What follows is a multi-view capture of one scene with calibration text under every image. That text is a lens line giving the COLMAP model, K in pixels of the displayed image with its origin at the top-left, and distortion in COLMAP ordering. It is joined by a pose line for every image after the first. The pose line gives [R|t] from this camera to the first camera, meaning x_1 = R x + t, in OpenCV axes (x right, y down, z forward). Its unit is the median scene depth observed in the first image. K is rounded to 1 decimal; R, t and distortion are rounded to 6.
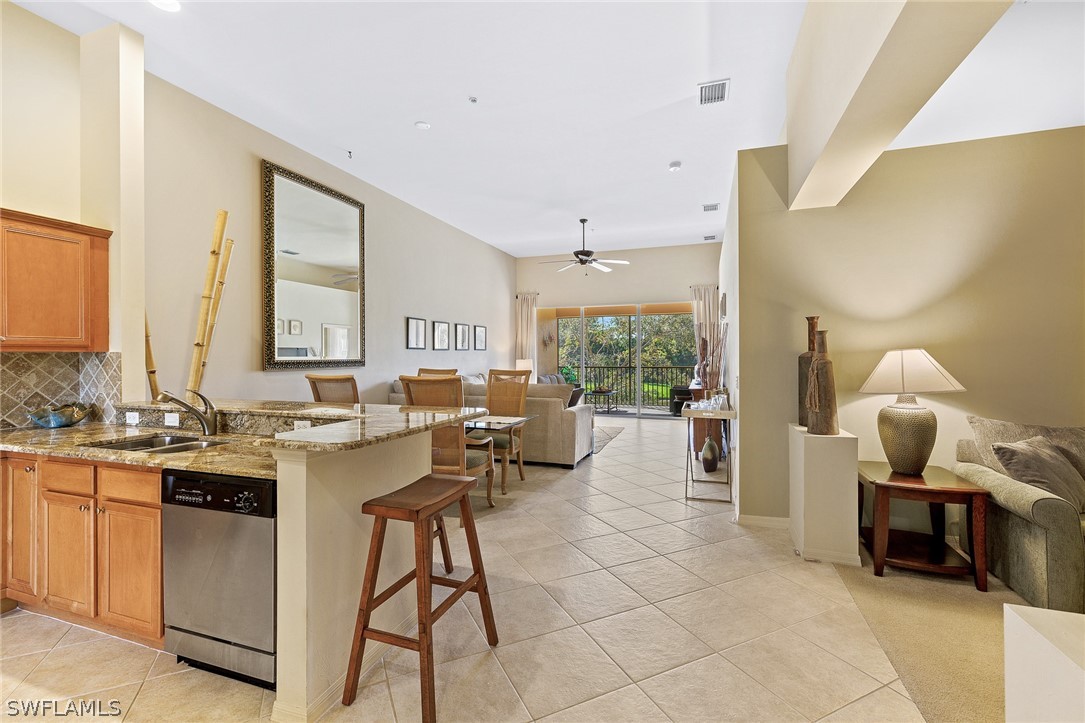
lens RADIAL K [[471.1, 0, 541.5], [0, 471.1, 353.2], [0, 0, 1]] dist [0.000402, -0.000366]
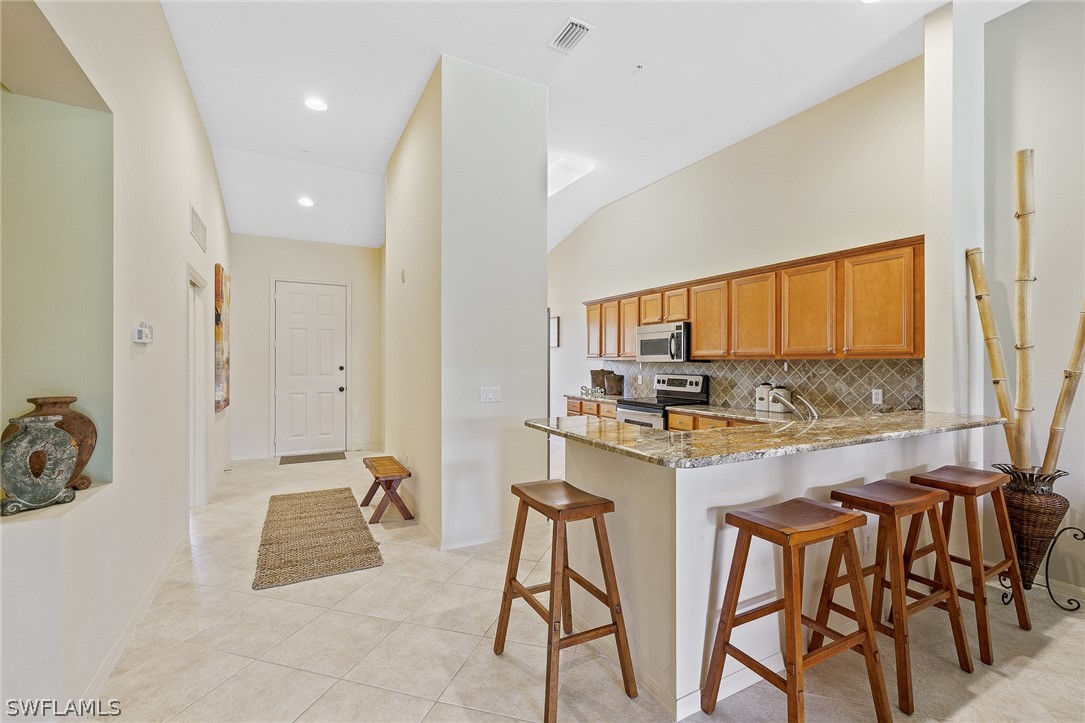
lens RADIAL K [[471.1, 0, 546.3], [0, 471.1, 362.8], [0, 0, 1]] dist [0.000402, -0.000366]
pose [[-0.671000, 0.002216, -0.741454, 0.205757], [0.000853, 0.999997, 0.002217, 0.002597], [0.741456, 0.000855, -0.671000, 0.652795]]
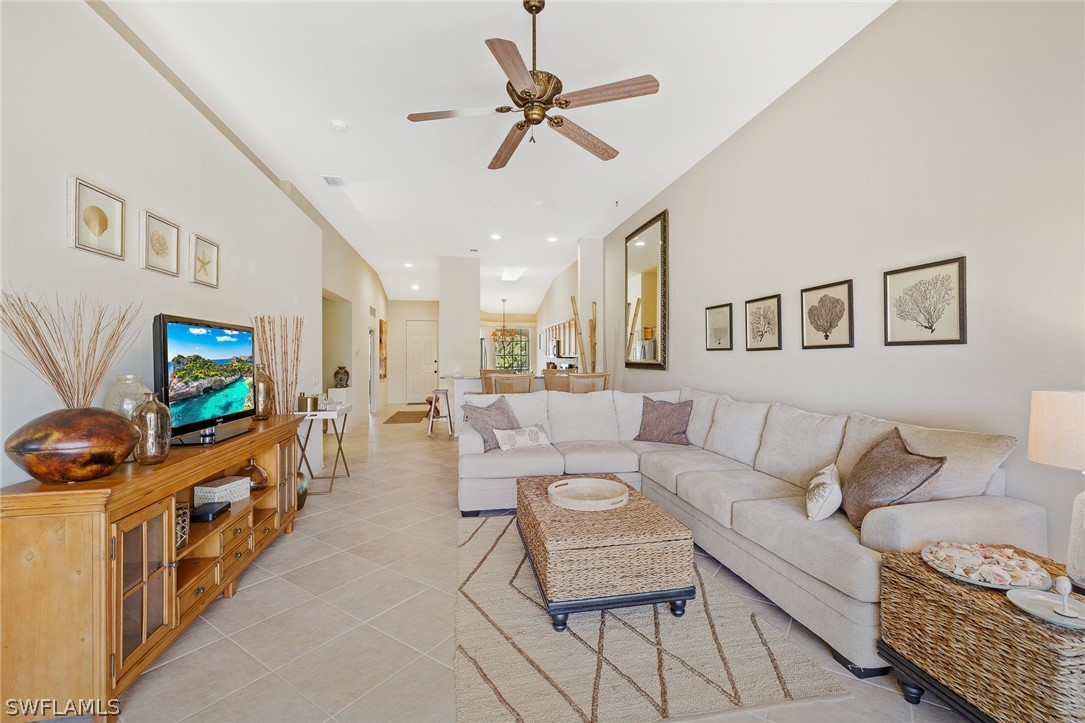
lens RADIAL K [[471.1, 0, 555.8], [0, 471.1, 355.2], [0, 0, 1]] dist [0.000402, -0.000366]
pose [[-0.859479, 0.001507, -0.511168, 0.410725], [0.004488, 0.999979, -0.004598, -0.001074], [0.511151, -0.006246, -0.859468, 2.082878]]
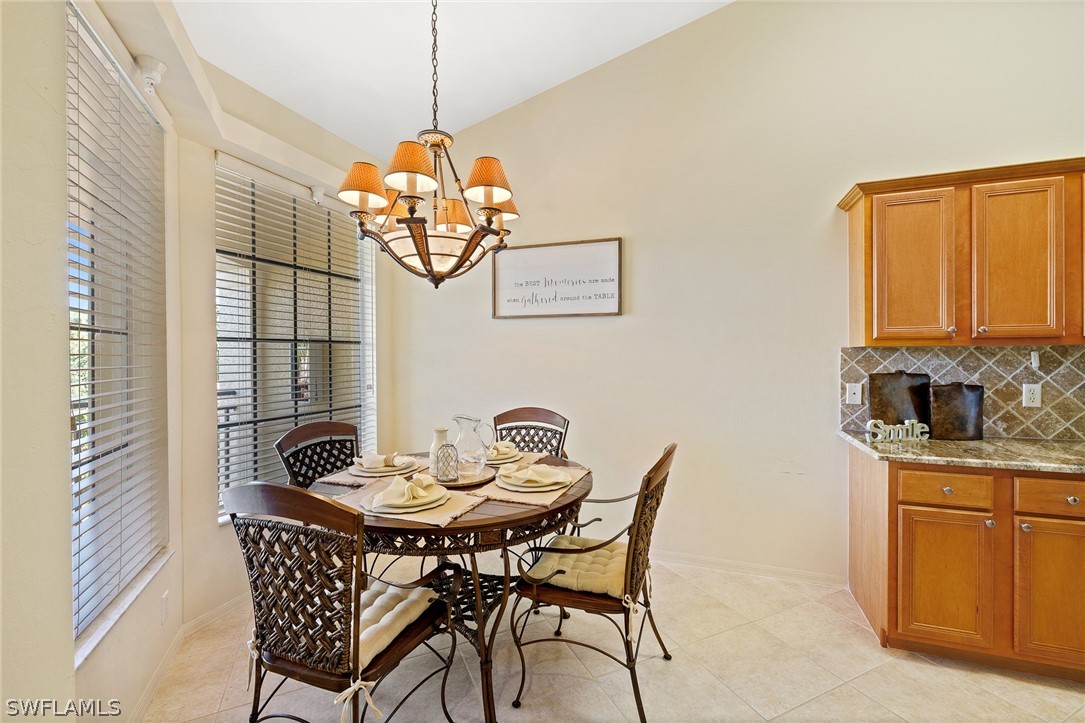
lens RADIAL K [[471.1, 0, 541.7], [0, 471.1, 357.6], [0, 0, 1]] dist [0.000402, -0.000366]
pose [[-0.005787, -0.002856, -0.999979, -0.363256], [0.002612, 0.999992, -0.002872, 0.010474], [0.999980, -0.002628, -0.005779, -0.447867]]
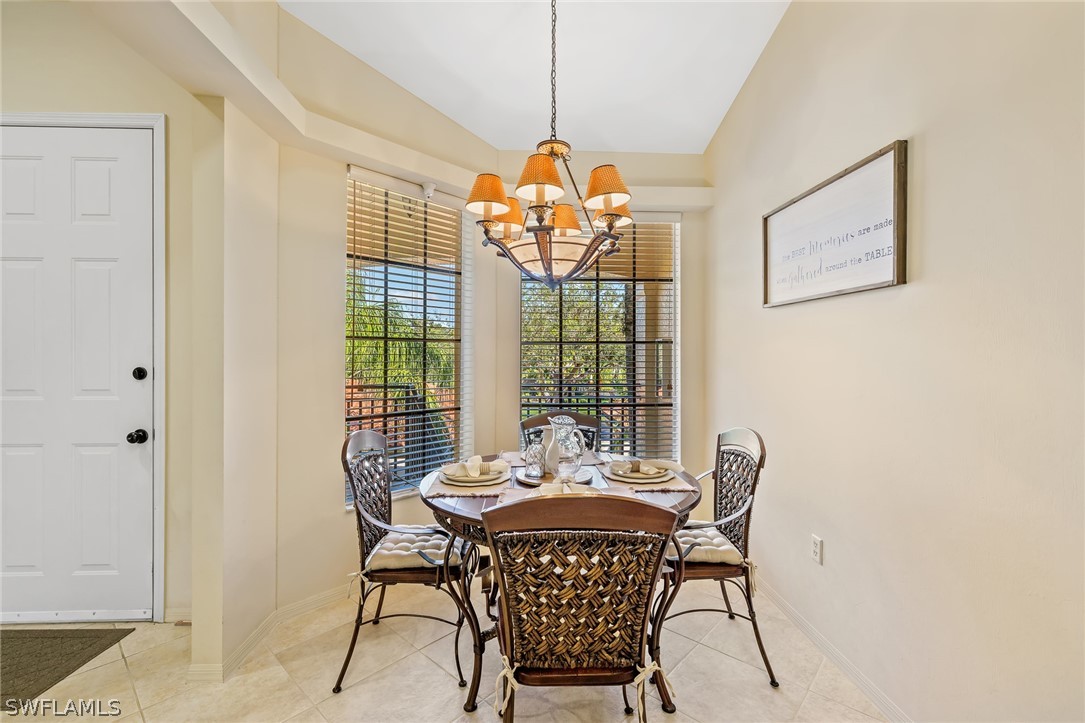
lens RADIAL K [[471.1, 0, 538.2], [0, 471.1, 361.1], [0, 0, 1]] dist [0.000402, -0.000366]
pose [[-0.933452, 0.008411, -0.358604, -0.608885], [0.002682, 0.999861, 0.016470, 0.002176], [0.358692, 0.014412, -0.933345, -0.134614]]
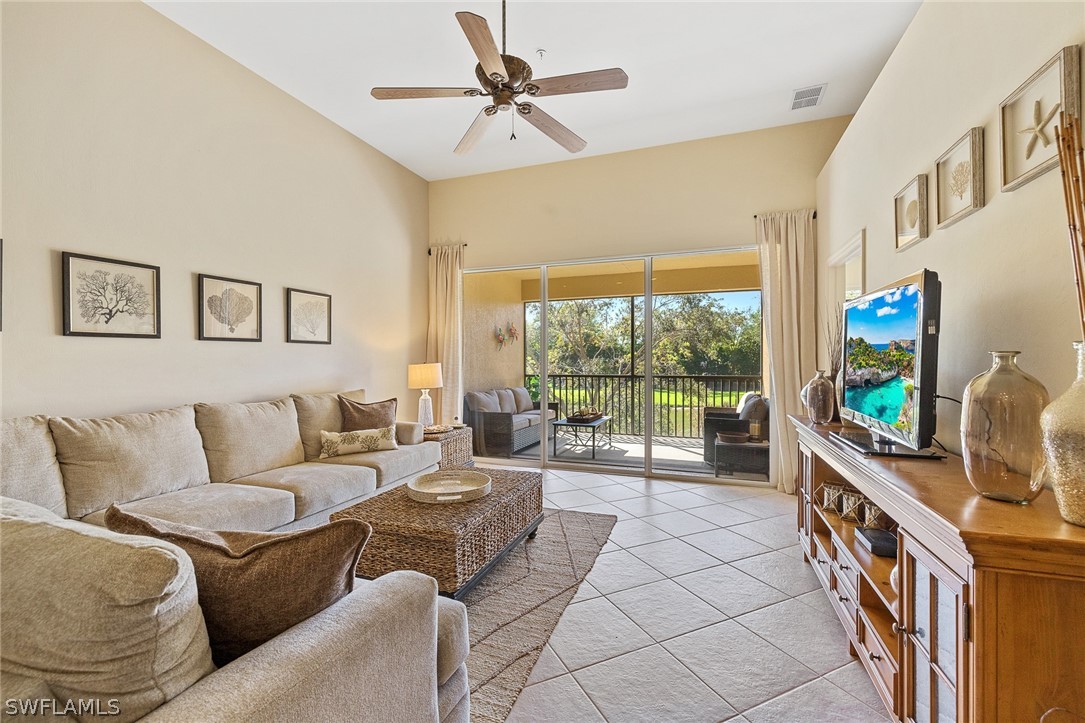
lens RADIAL K [[471.1, 0, 541.5], [0, 471.1, 360.9], [0, 0, 1]] dist [0.000402, -0.000366]
pose [[0.999946, 0.002302, -0.010122, 0.184063], [-0.002252, 0.999985, 0.005020, 0.013735], [0.010133, -0.004996, 0.999936, 0.941878]]
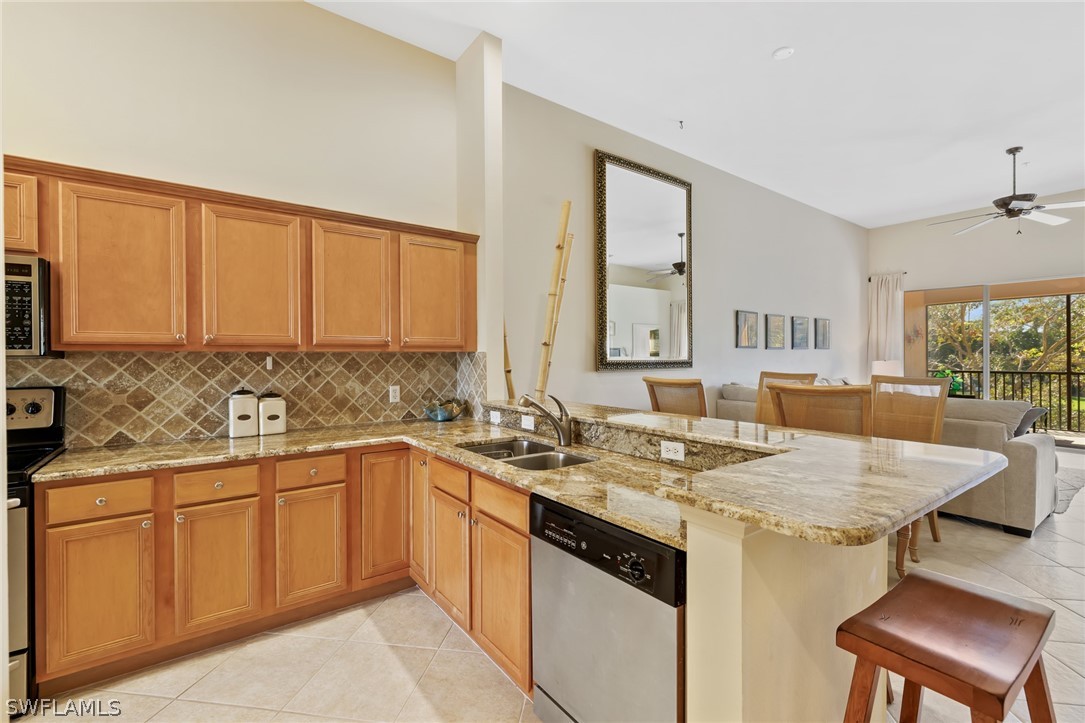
lens RADIAL K [[471.1, 0, 541.5], [0, 471.1, 360.7], [0, 0, 1]] dist [0.000402, -0.000366]
pose [[0.826713, 0.006996, -0.562580, -0.128997], [0.001467, 0.999892, 0.014590, 0.001217], [0.562622, -0.012887, 0.826614, 0.130934]]
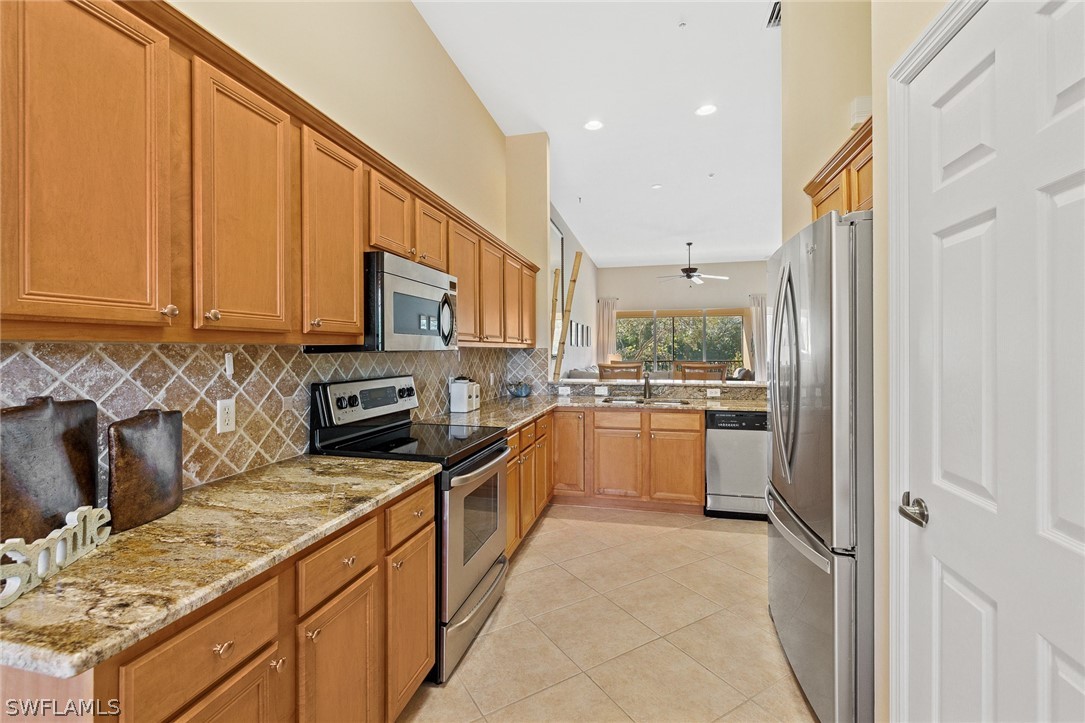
lens RADIAL K [[471.1, 0, 545.9], [0, 471.1, 355.1], [0, 0, 1]] dist [0.000402, -0.000366]
pose [[0.994310, -0.000325, 0.106521, -0.646442], [-0.000757, 0.999949, 0.010117, 0.002652], [-0.106519, -0.010140, 0.994259, -0.312526]]
